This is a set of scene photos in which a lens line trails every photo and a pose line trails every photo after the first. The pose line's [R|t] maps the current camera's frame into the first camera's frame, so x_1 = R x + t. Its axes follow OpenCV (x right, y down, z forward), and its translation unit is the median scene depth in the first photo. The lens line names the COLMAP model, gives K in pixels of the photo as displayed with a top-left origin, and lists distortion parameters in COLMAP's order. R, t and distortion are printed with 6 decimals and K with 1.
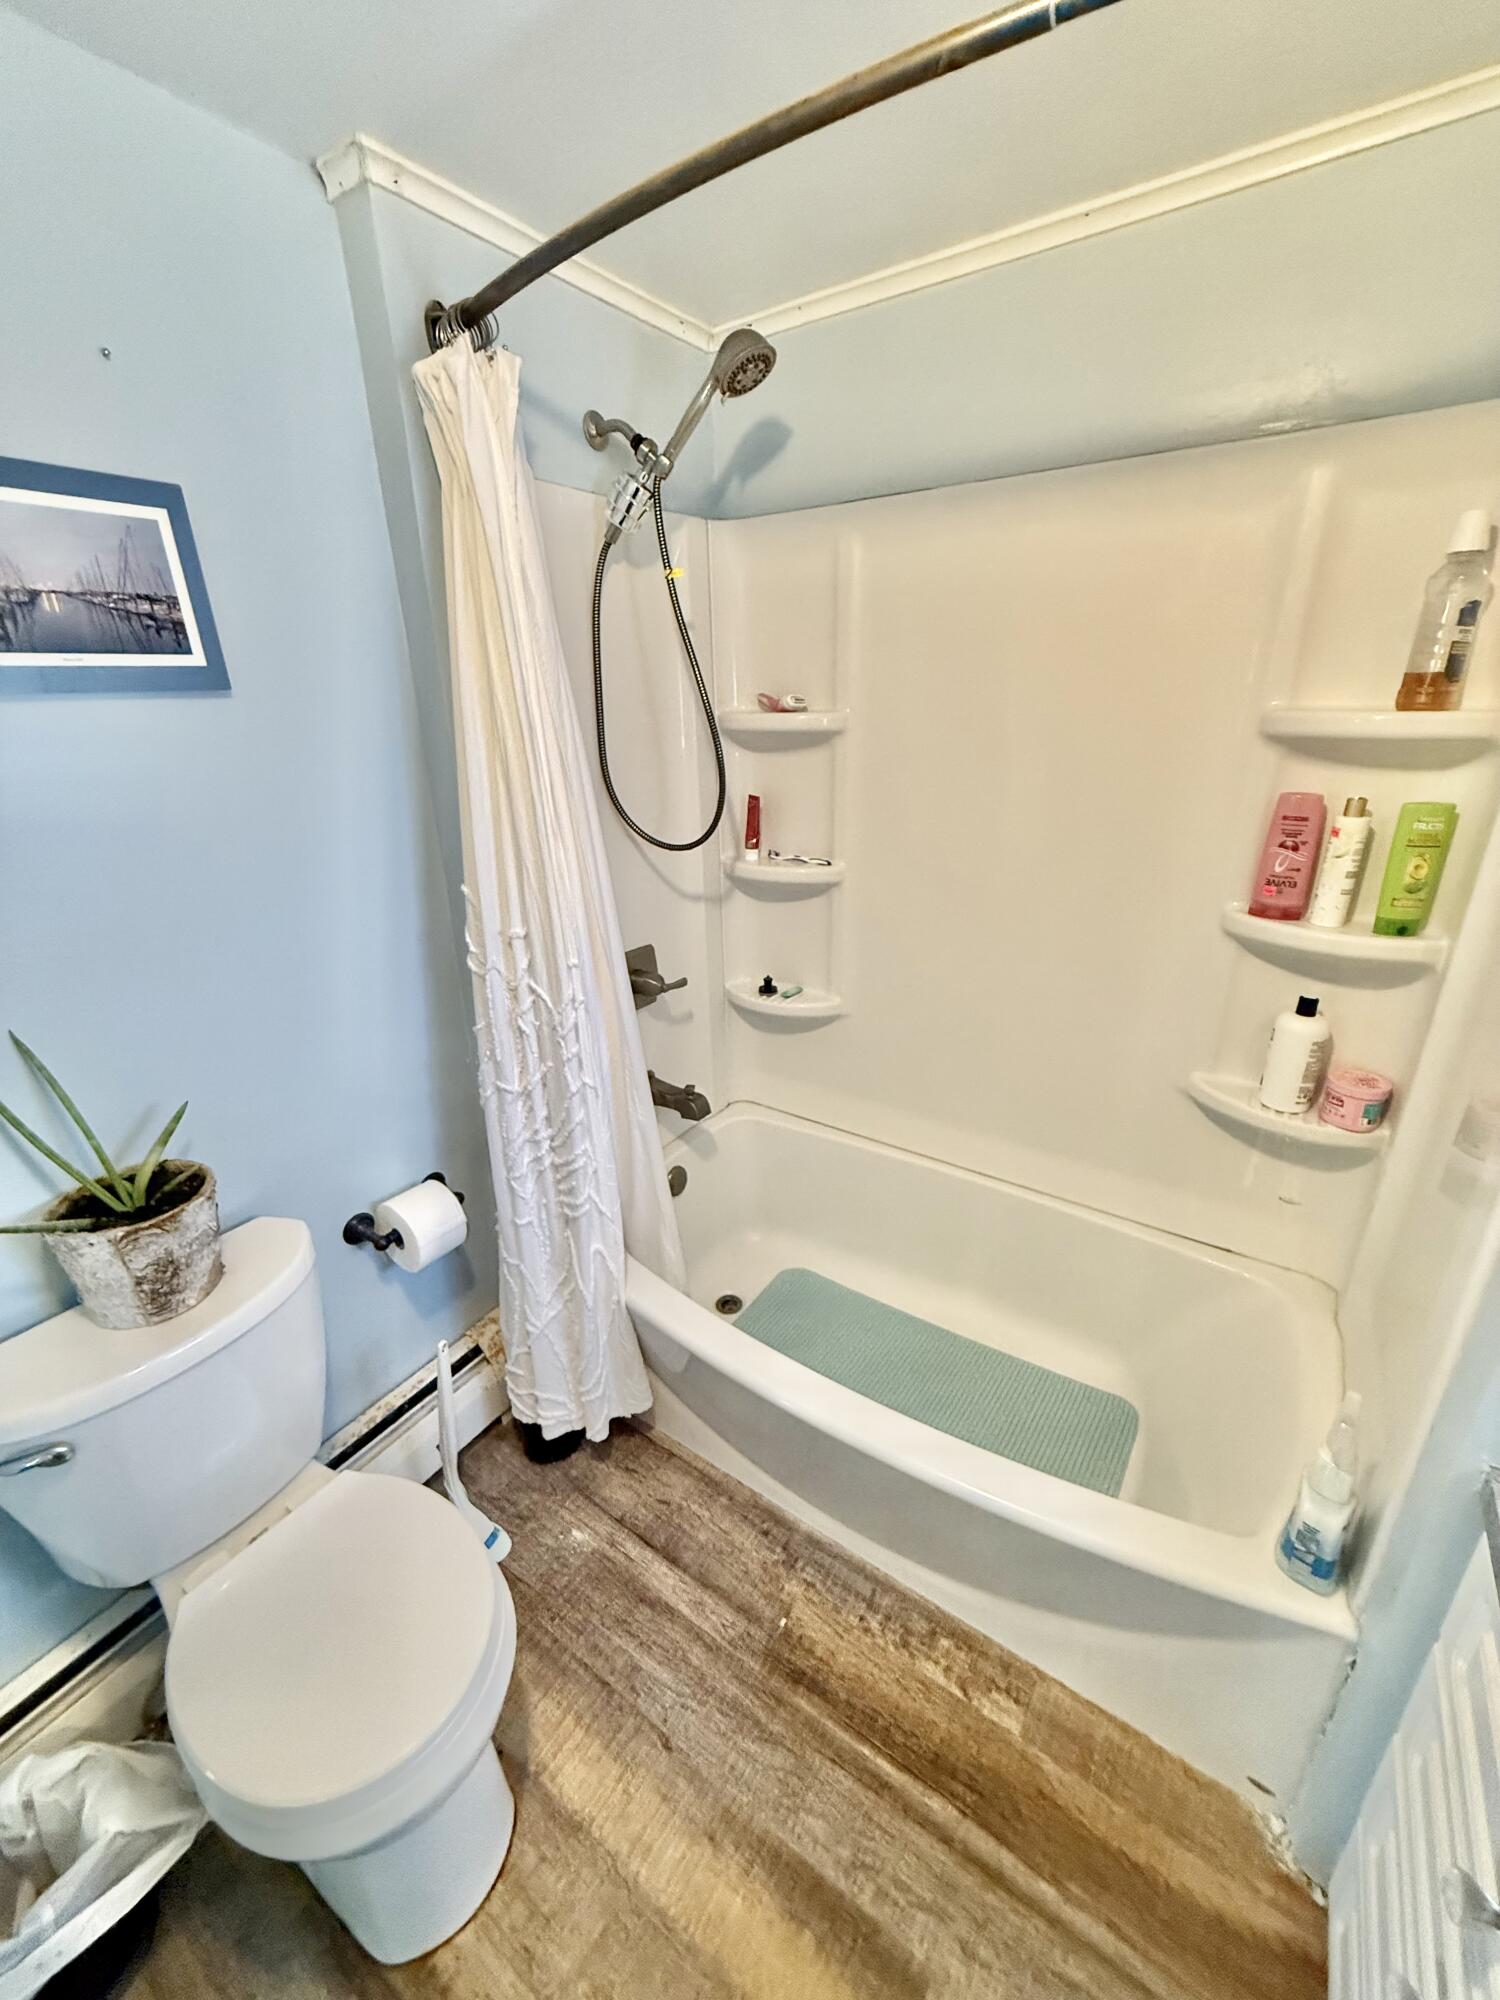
lens RADIAL K [[793.3, 0, 749.7], [0, 793.3, 997.2], [0, 0, 1]] dist [-0.001203, 0.000149]
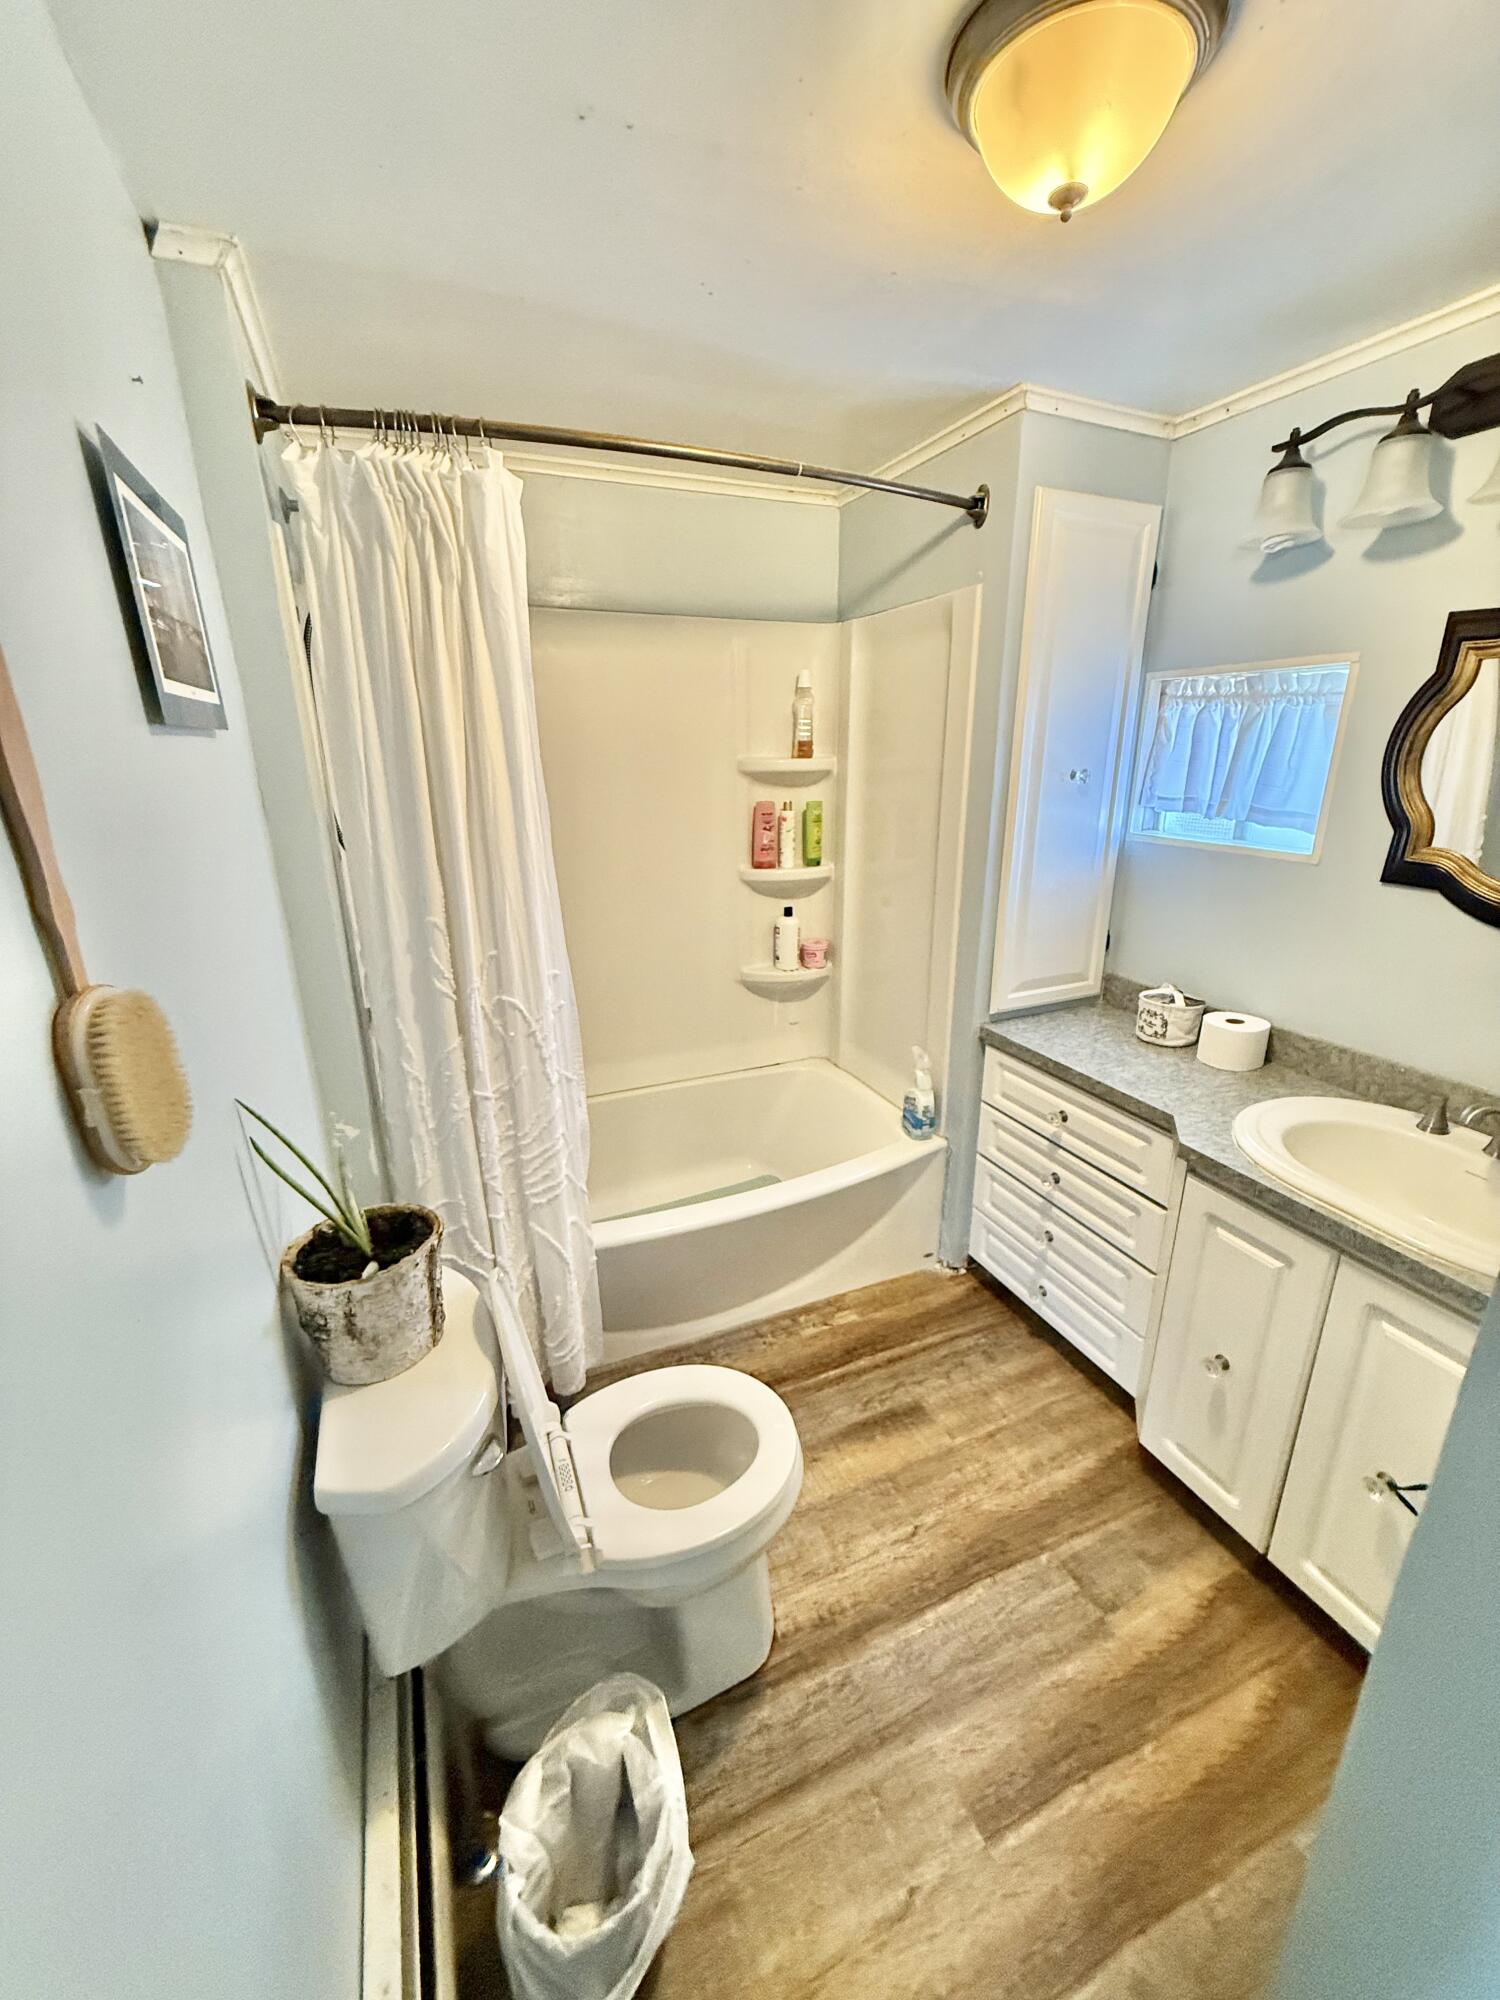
lens RADIAL K [[793.3, 0, 749.7], [0, 793.3, 997.2], [0, 0, 1]] dist [-0.001203, 0.000149]
pose [[0.536493, -0.239885, 0.809093, -0.998609], [0.300241, 0.950275, 0.082660, 0.023526], [-0.788689, 0.198576, 0.581839, 0.009658]]
